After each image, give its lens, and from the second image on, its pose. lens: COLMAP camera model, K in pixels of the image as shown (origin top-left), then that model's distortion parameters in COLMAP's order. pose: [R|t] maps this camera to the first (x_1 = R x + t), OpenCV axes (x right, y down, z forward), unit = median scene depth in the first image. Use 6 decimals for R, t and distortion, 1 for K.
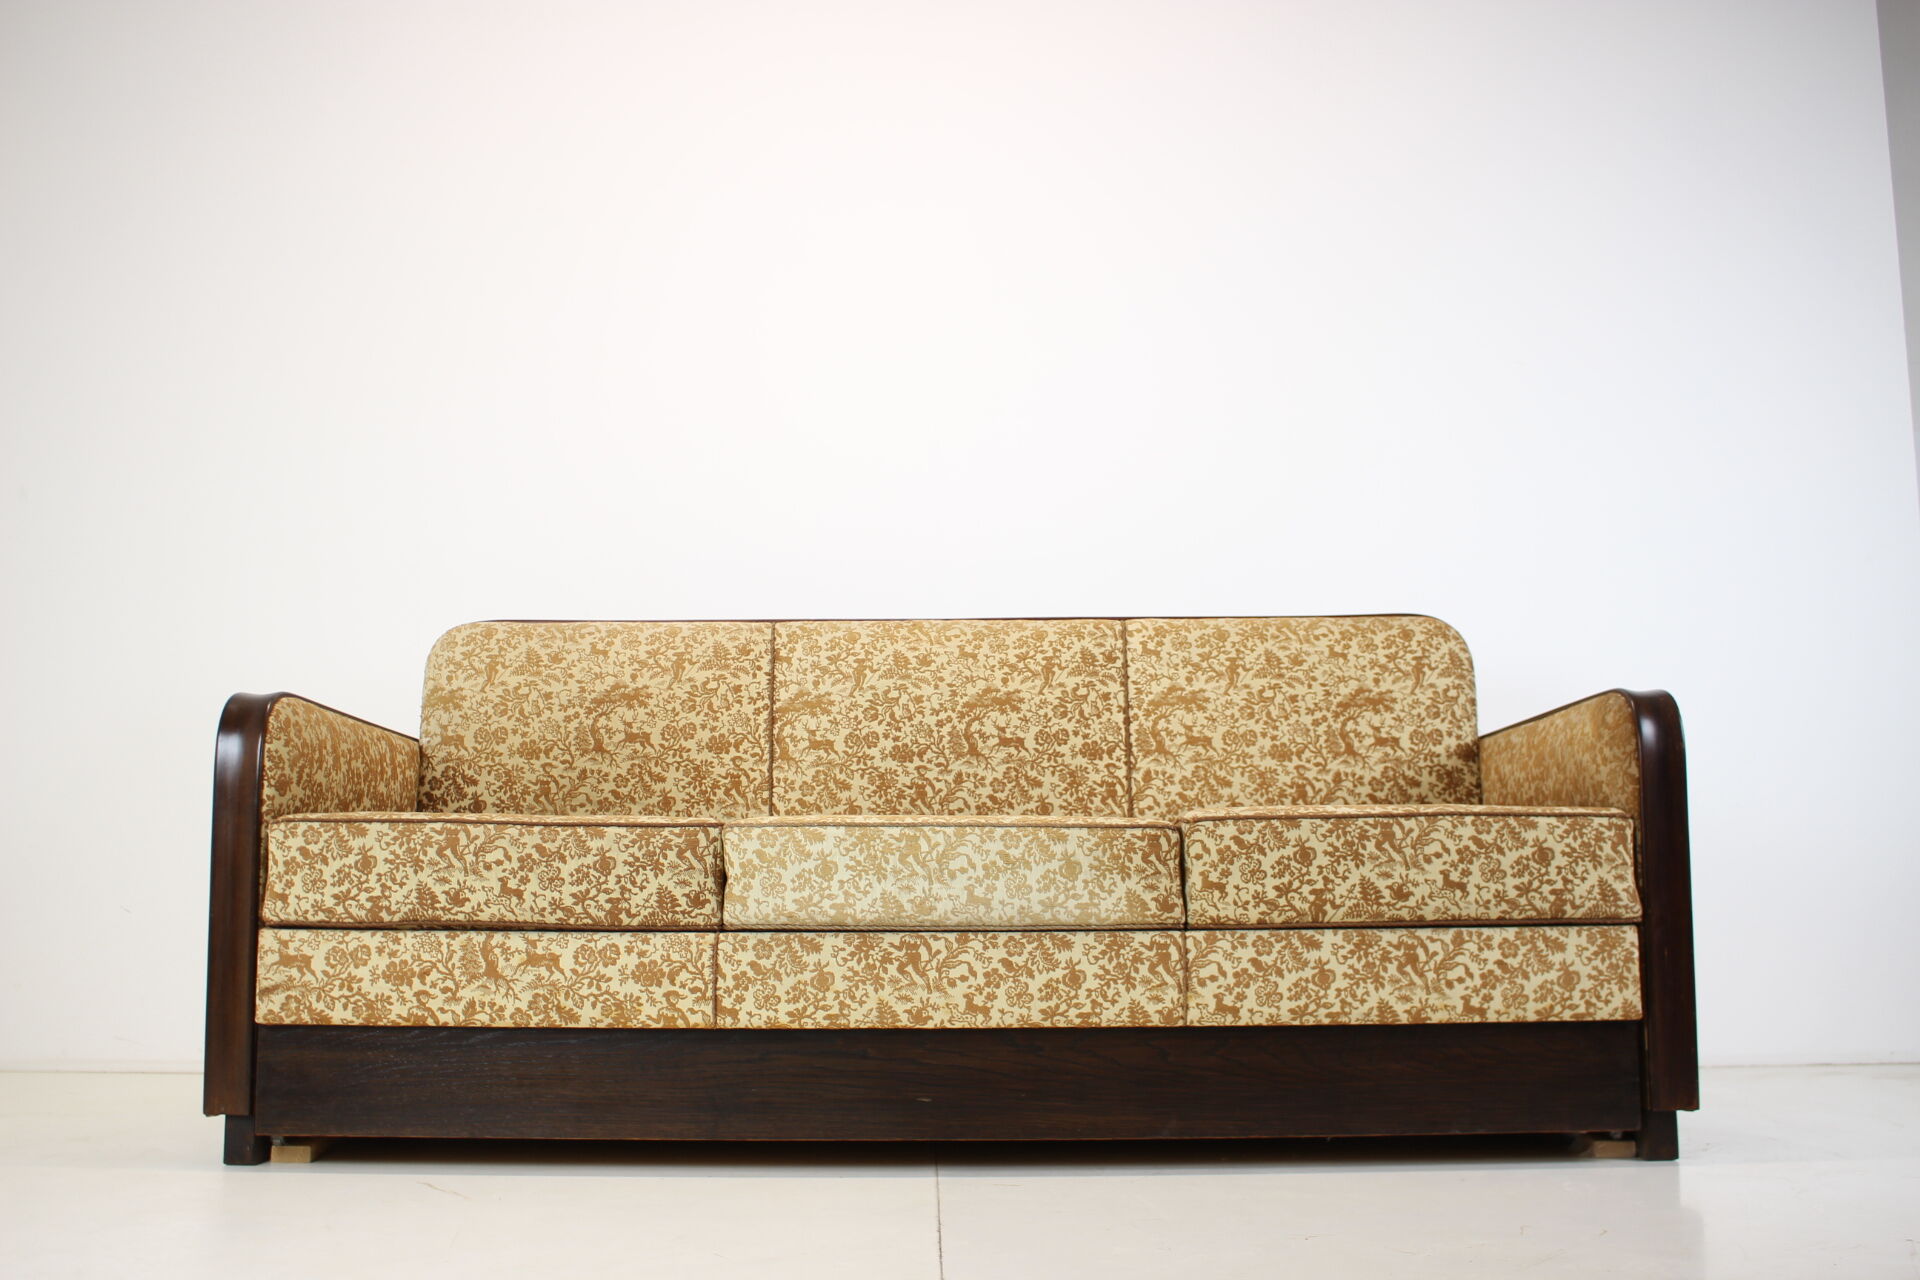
lens RADIAL K [[1921.1, 0, 956.6], [0, 1921.1, 649.0], [0, 0, 1]] dist [-0.123276, 0.000000]
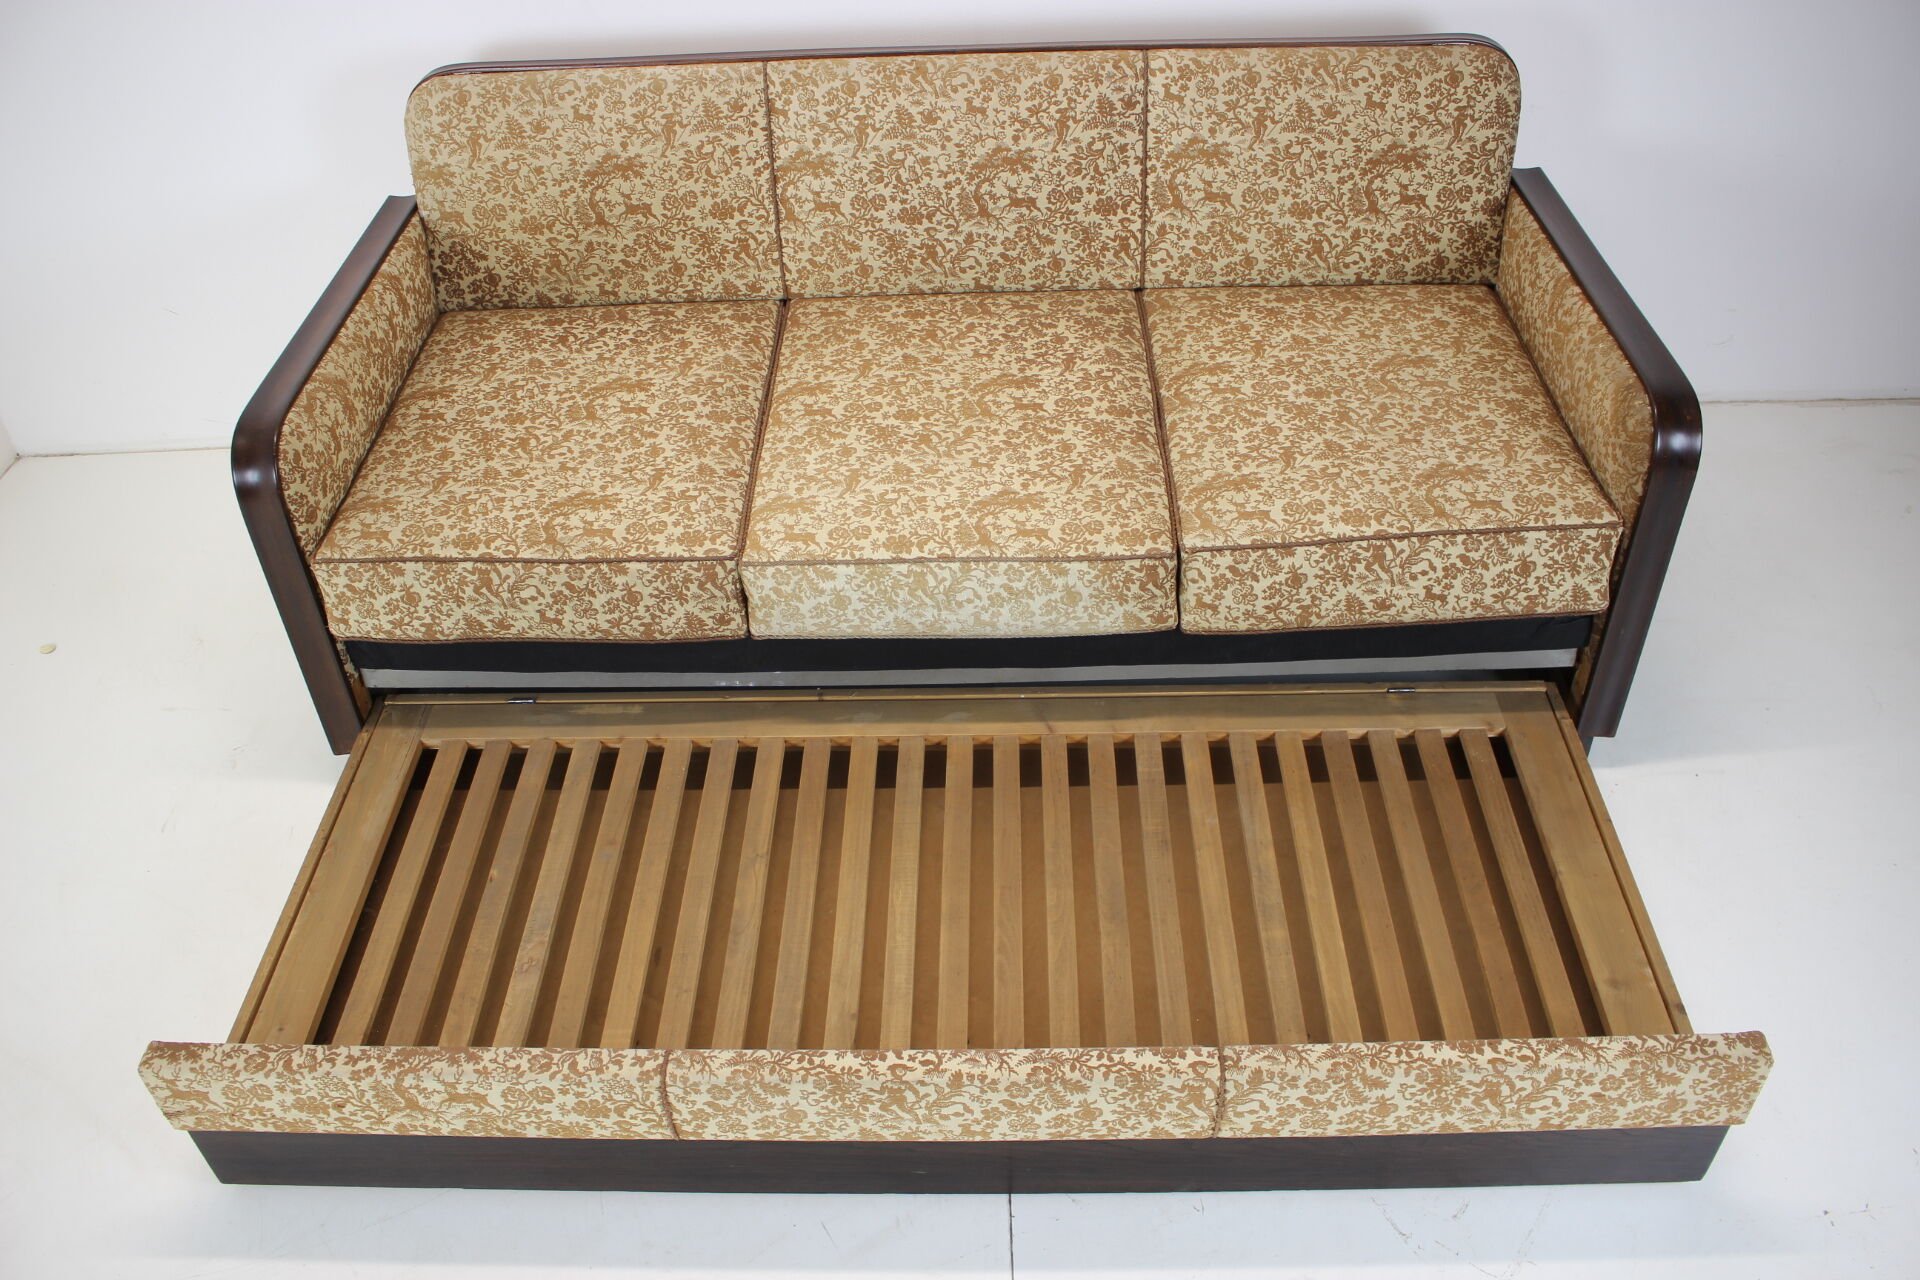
lens RADIAL K [[1618.6, 0, 956.6], [0, 1618.6, 660.1], [0, 0, 1]] dist [-0.148491, 0.120320]
pose [[0.999426, -0.010389, -0.032256, 0.018793], [0.031047, 0.662210, 0.748675, -0.402948], [0.013582, -0.749246, 0.662152, 0.293143]]
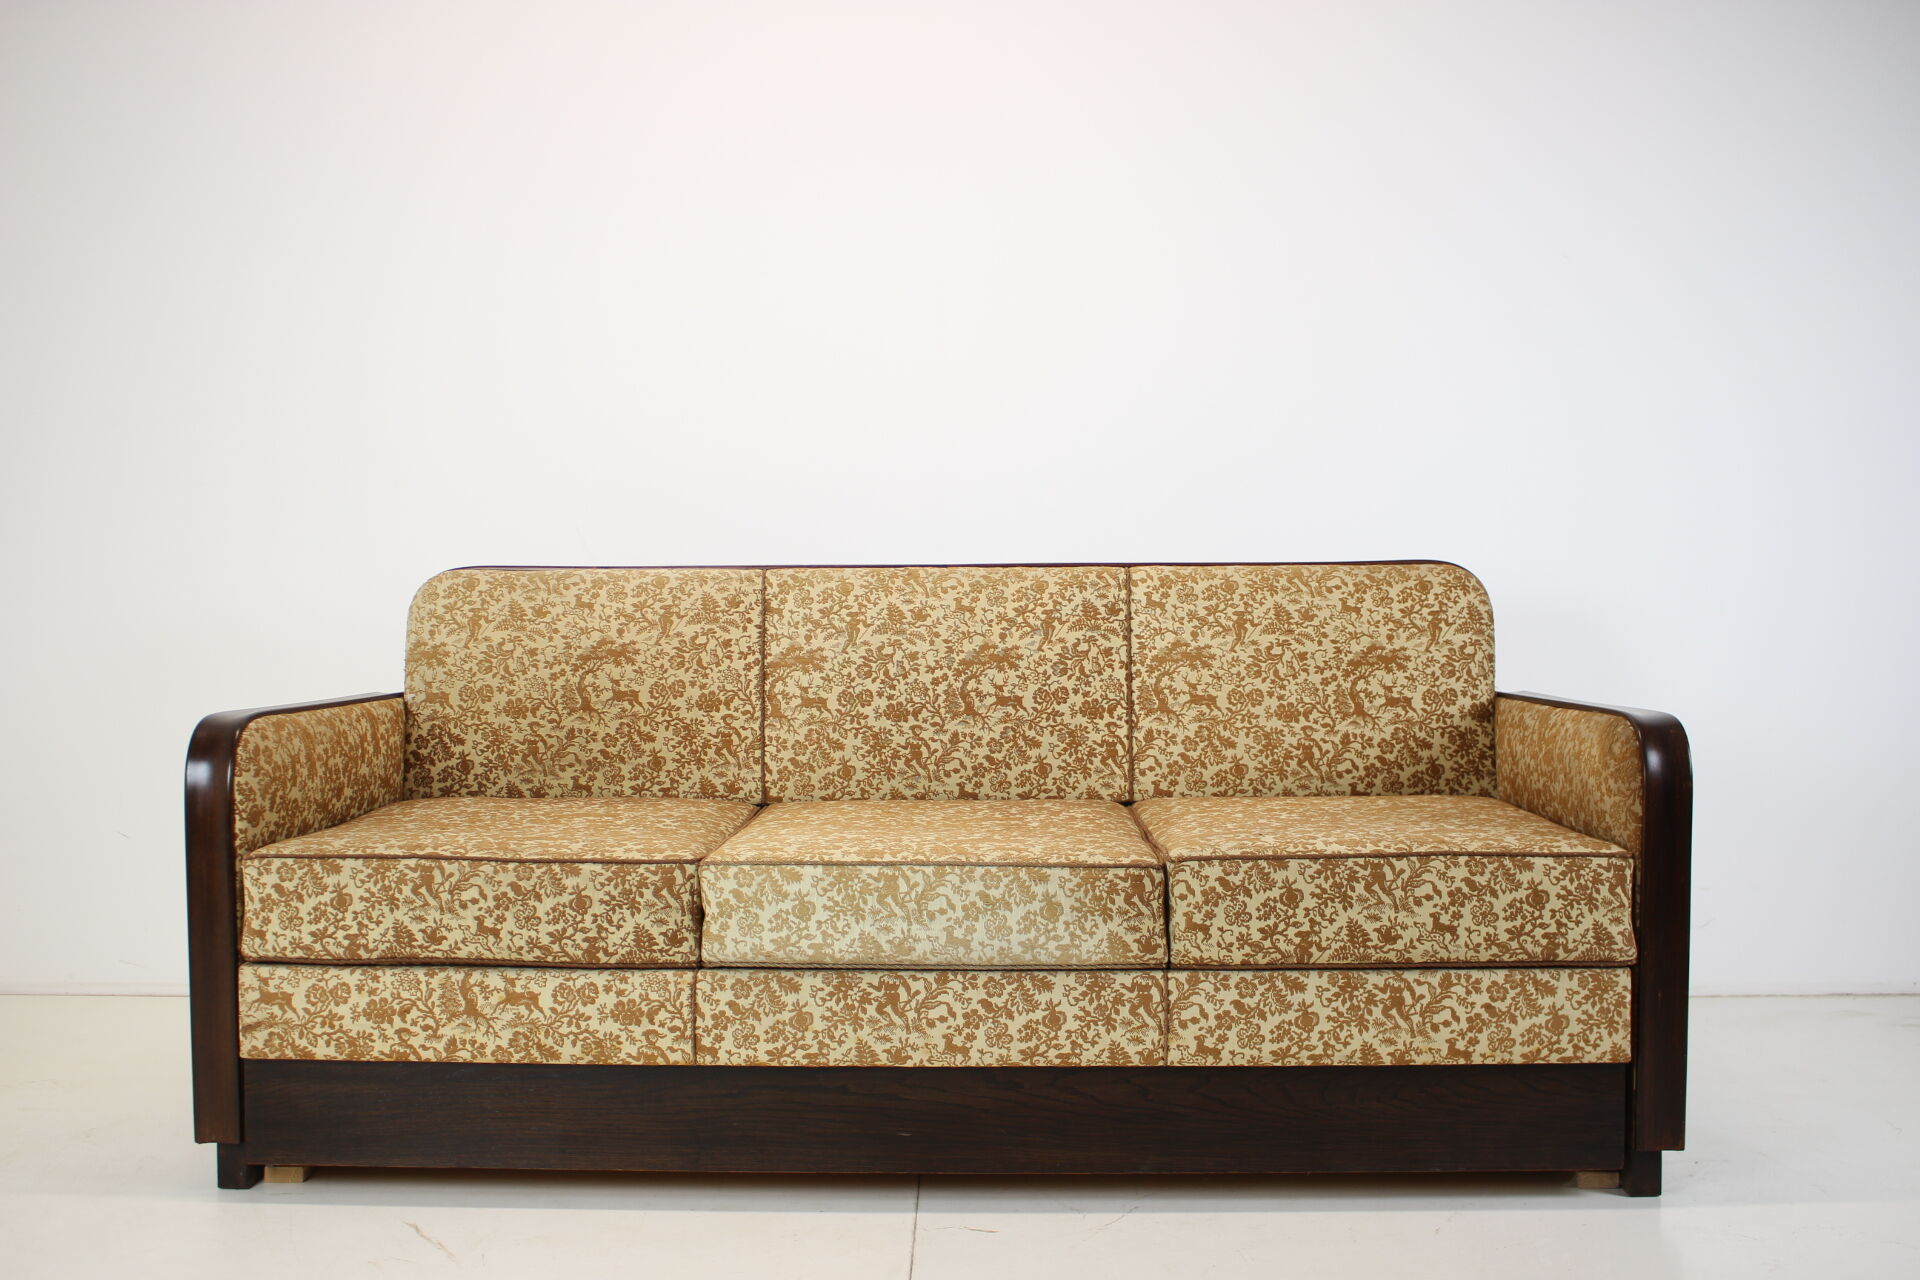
lens RADIAL K [[1987.1, 0, 957.3], [0, 1987.1, 655.5], [0, 0, 1]] dist [-0.112419, 0.000000]
pose [[0.999639, 0.002022, -0.026792, 0.029224], [0.002443, 0.986192, 0.165590, -0.140518], [0.026757, -0.165595, 0.985831, 0.012944]]
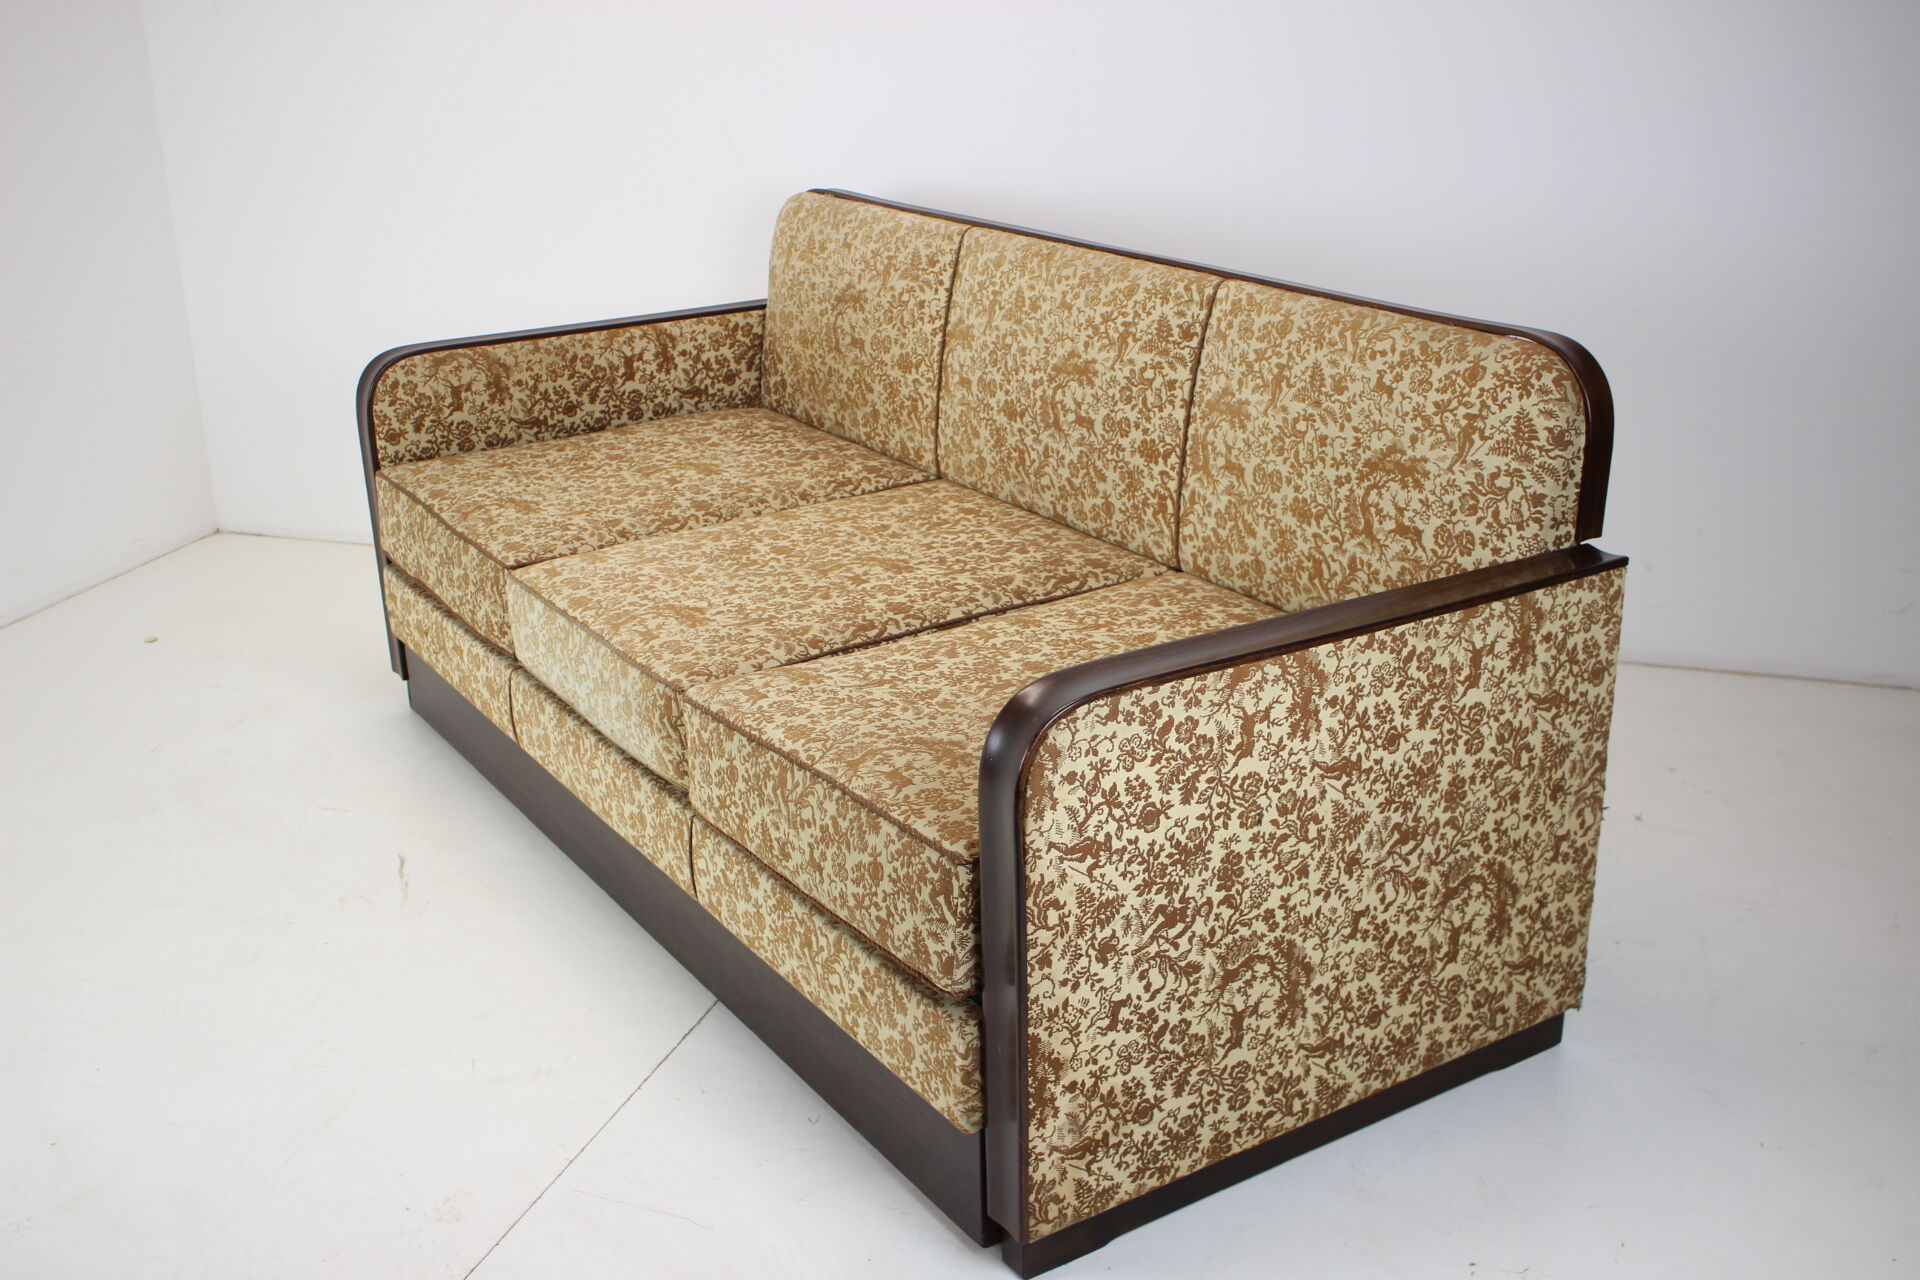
lens RADIAL K [[1987.1, 0, 1027.3], [0, 1987.1, 672.6], [0, 0, 1]] dist [-0.112419, 0.000000]
pose [[0.564423, 0.294801, -0.771051, 0.707109], [0.122104, 0.893966, 0.431178, -0.227205], [0.816405, -0.337515, 0.468579, 0.541289]]
